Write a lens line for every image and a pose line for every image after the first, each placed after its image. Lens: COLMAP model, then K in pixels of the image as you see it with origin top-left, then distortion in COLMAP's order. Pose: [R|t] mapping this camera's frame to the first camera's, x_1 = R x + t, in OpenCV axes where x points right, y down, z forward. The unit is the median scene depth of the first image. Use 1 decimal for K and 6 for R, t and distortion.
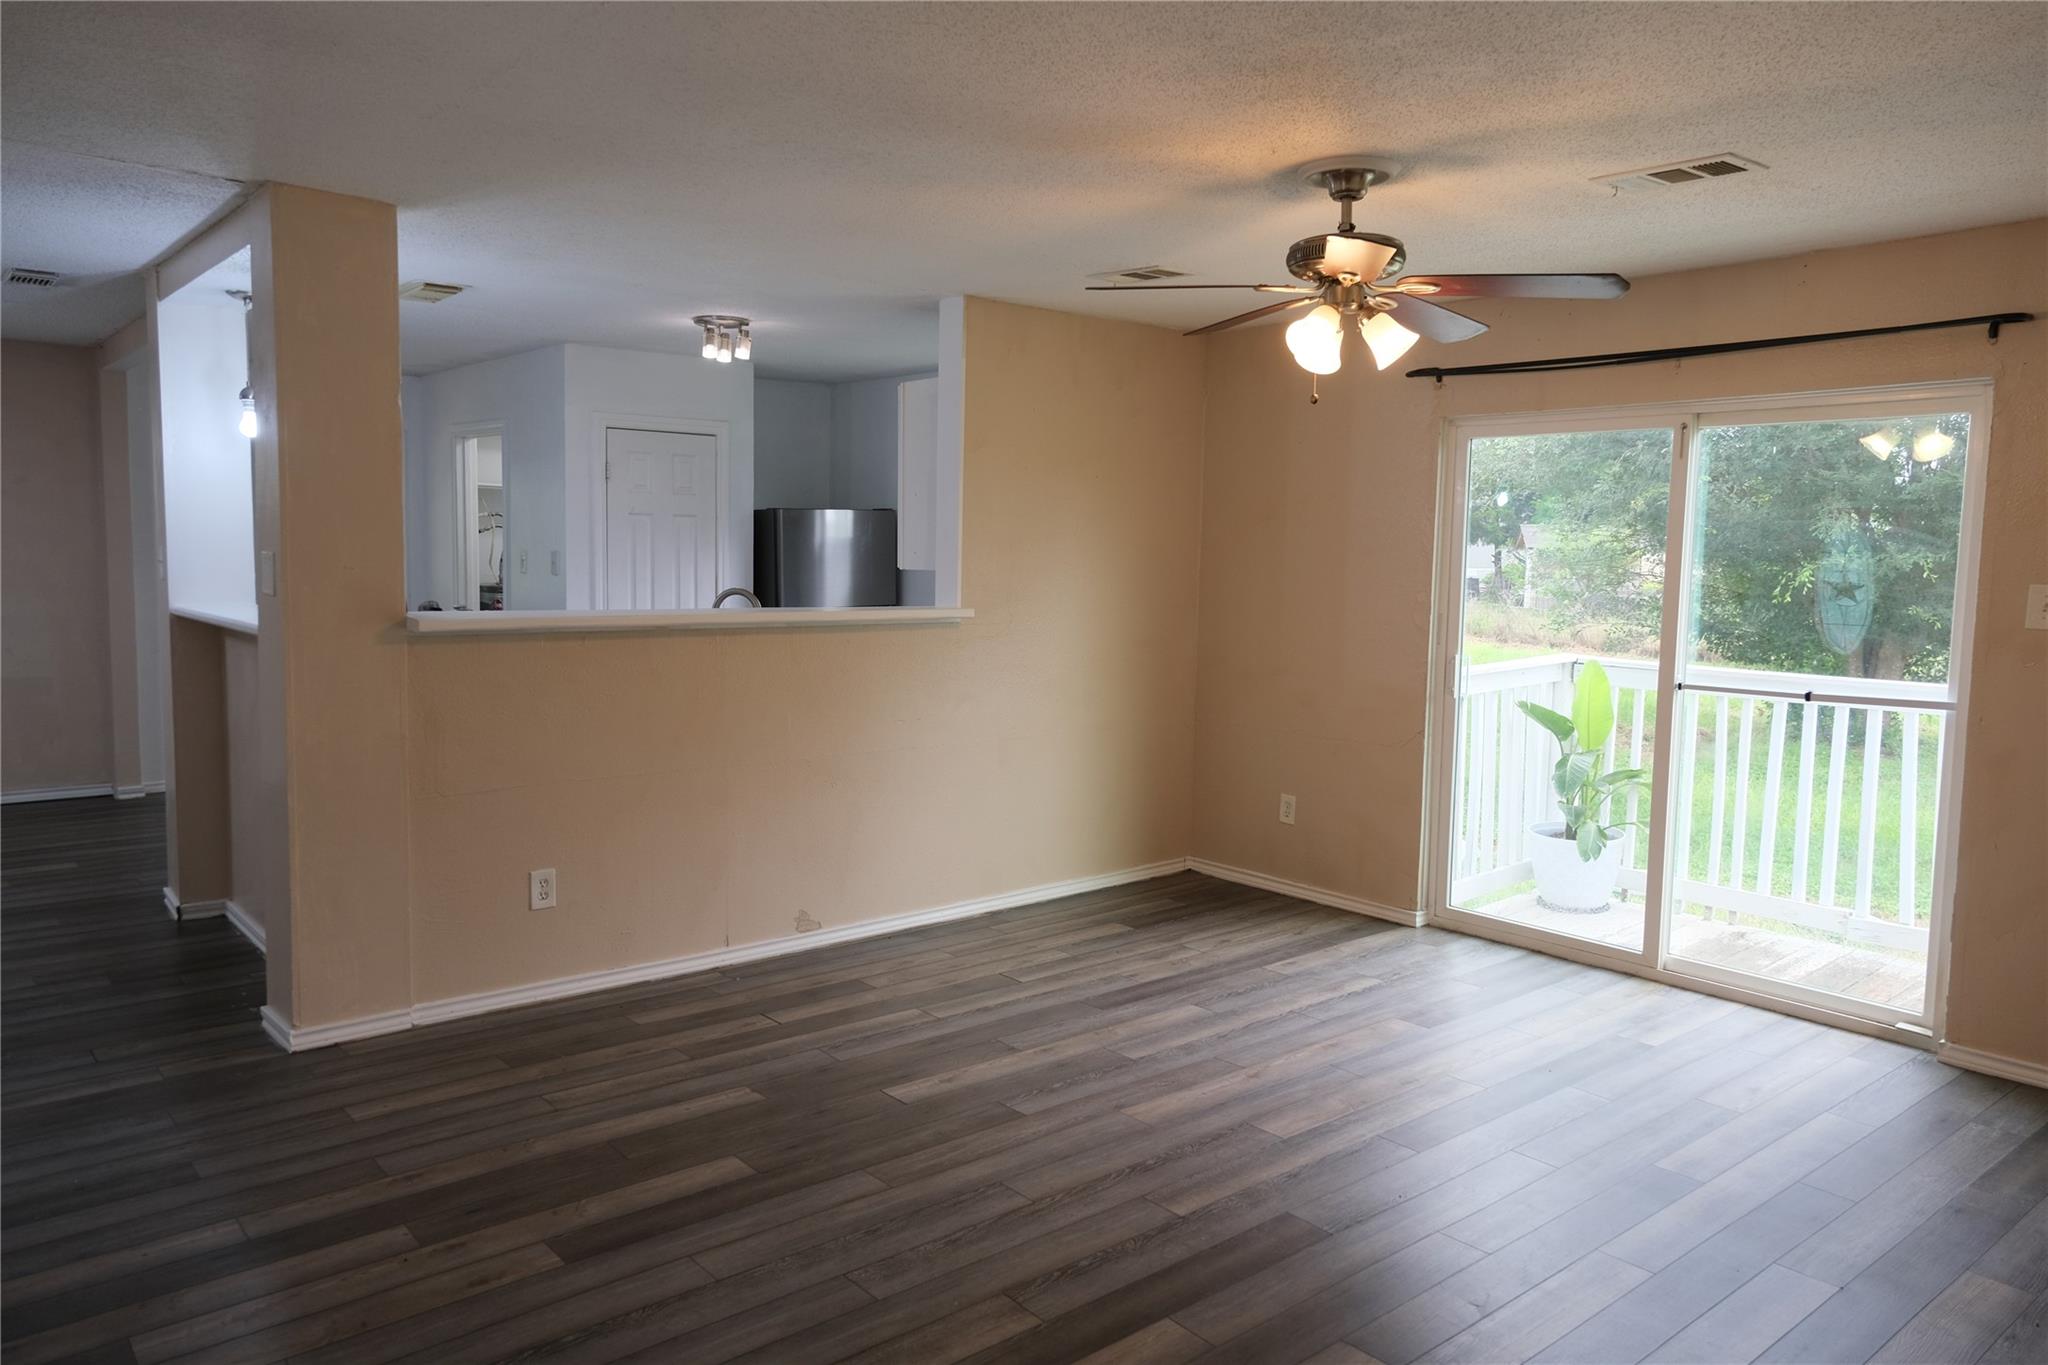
lens RADIAL K [[1395.3, 0, 1030.8], [0, 1395.3, 682.9], [0, 0, 1]] dist [-0.003243, 0.026404]
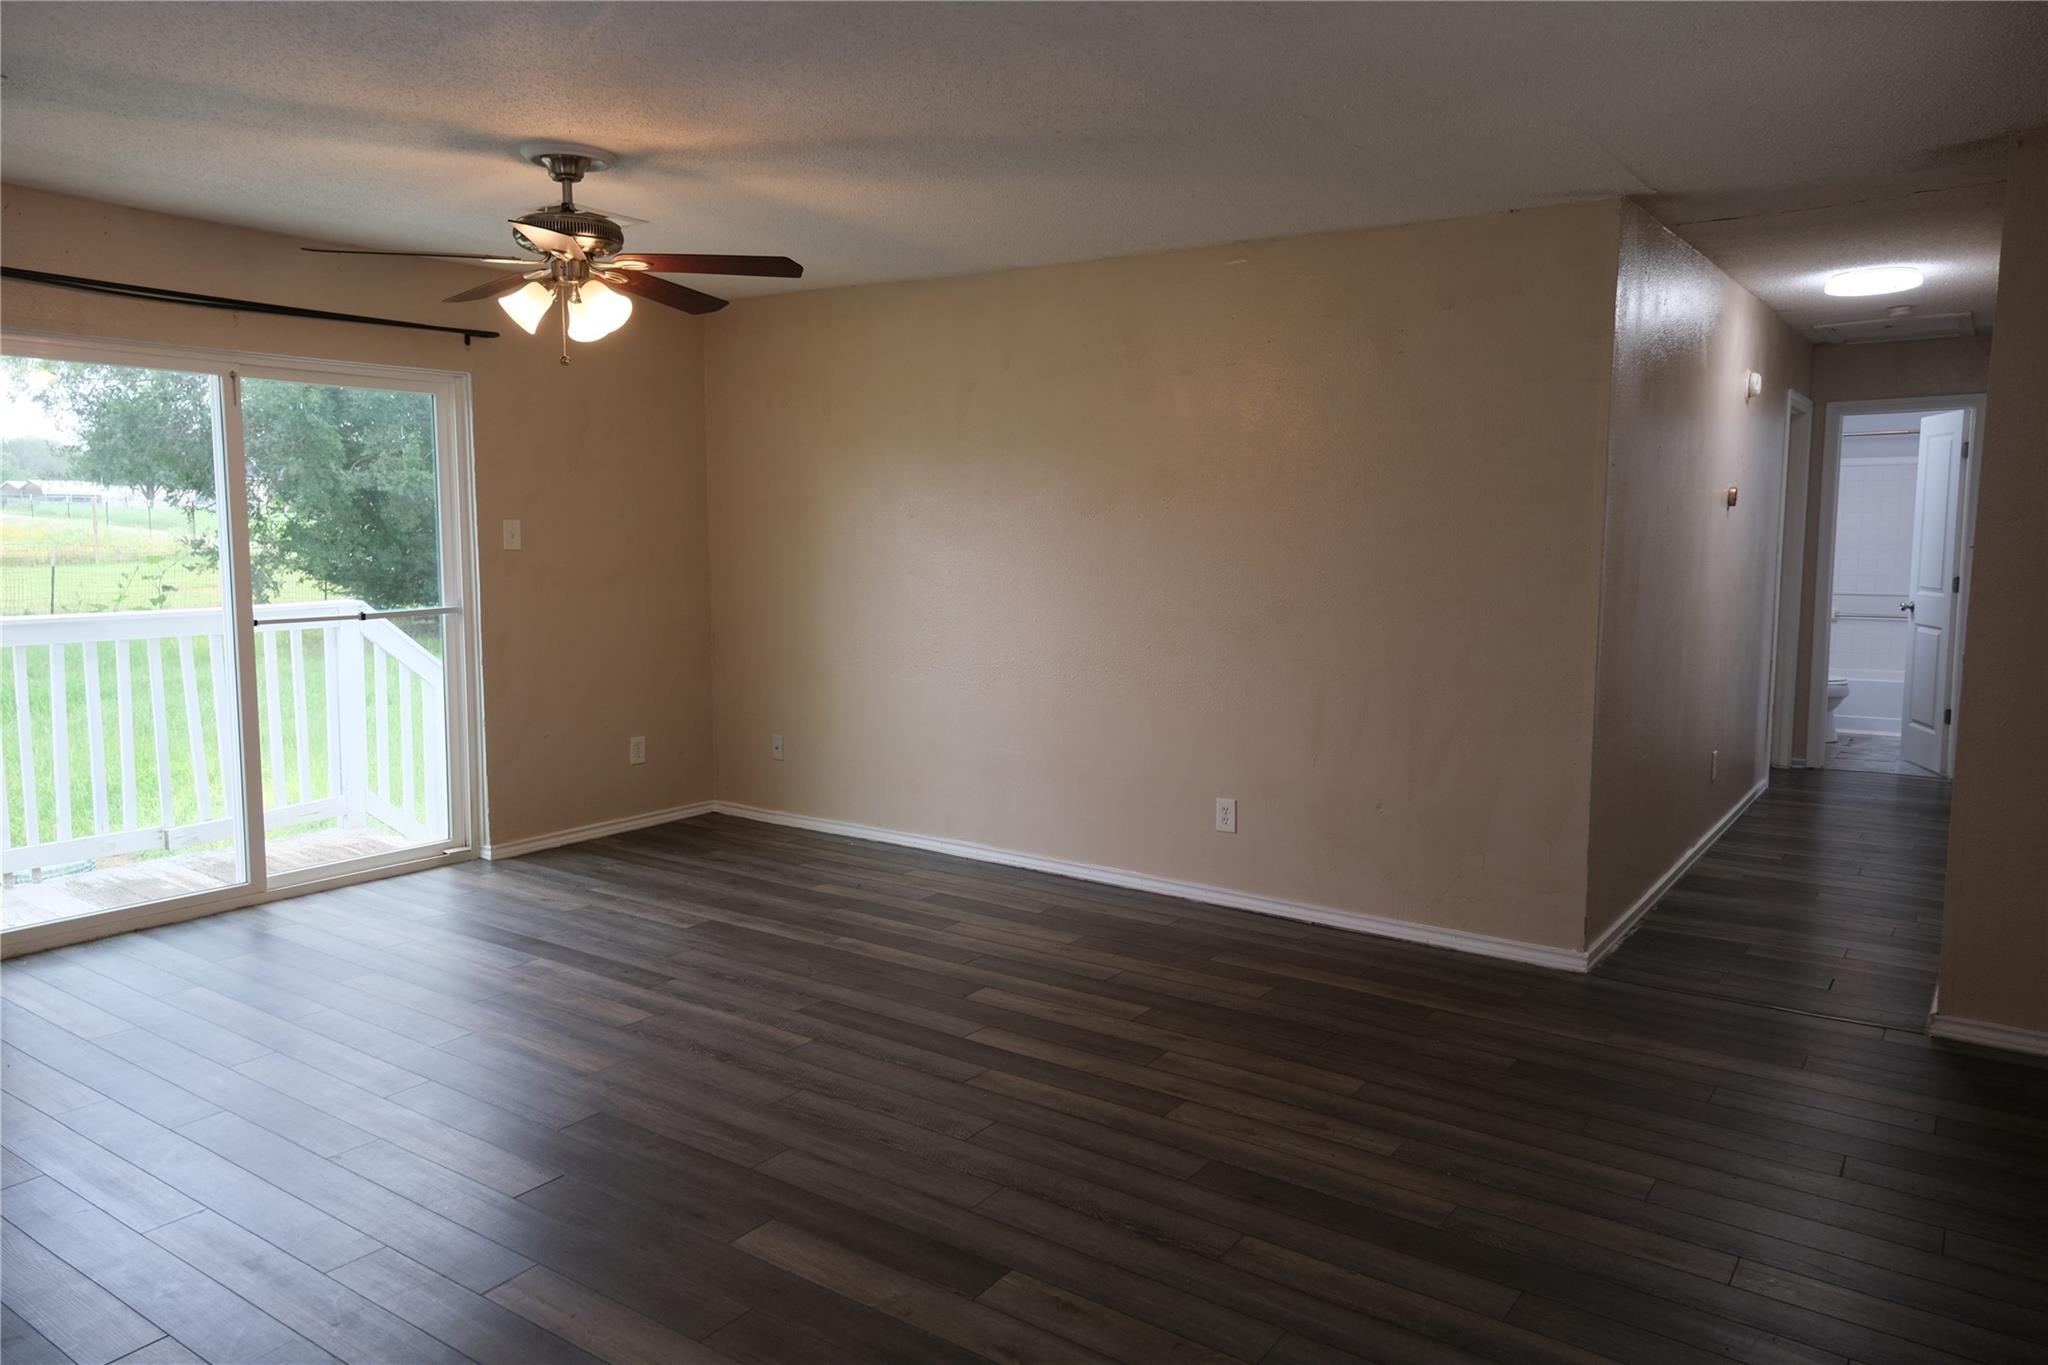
lens RADIAL K [[1395.3, 0, 1022.0], [0, 1395.3, 679.1], [0, 0, 1]] dist [-0.003243, 0.026404]
pose [[-0.251197, -0.130531, 0.959094, -1.000818], [0.081176, 0.984534, 0.155254, -0.104055], [-0.964526, 0.116855, -0.236715, 0.986765]]
